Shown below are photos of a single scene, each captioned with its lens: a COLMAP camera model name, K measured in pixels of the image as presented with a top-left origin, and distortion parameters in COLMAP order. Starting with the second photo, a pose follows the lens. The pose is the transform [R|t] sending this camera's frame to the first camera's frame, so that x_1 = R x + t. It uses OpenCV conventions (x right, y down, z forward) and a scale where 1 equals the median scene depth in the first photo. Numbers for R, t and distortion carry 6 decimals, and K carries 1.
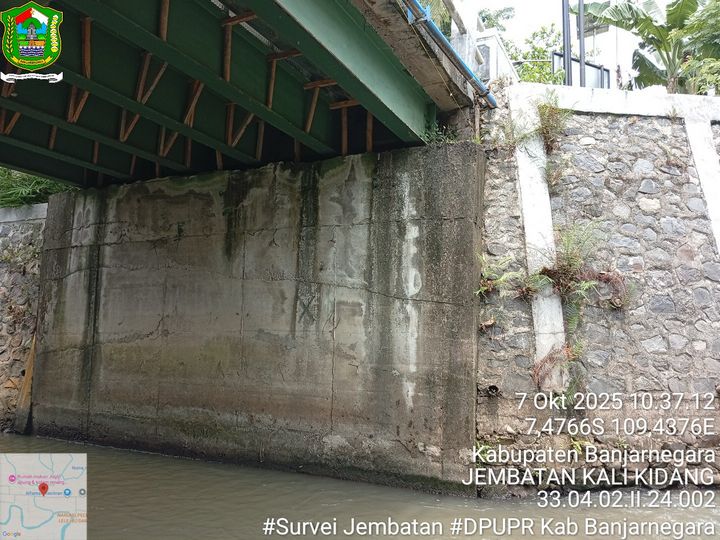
lens RADIAL K [[550.6, 0, 360.0], [0, 550.6, 270.0], [0, 0, 1]] dist [0.069921, -0.179204]
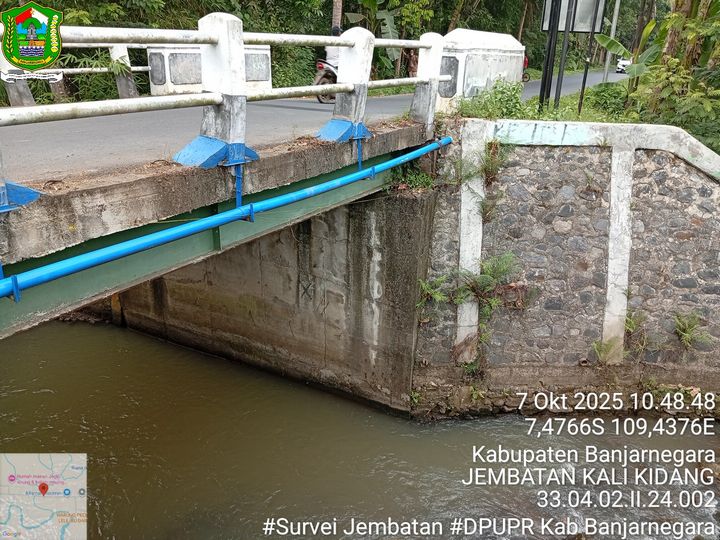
lens RADIAL K [[550.6, 0, 360.0], [0, 550.6, 270.0], [0, 0, 1]] dist [0.069921, -0.179204]
pose [[0.998094, 0.017539, -0.059161, 0.127674], [0.012007, 0.885227, 0.465004, -0.646642], [0.060527, -0.464829, 0.883329, -0.230669]]
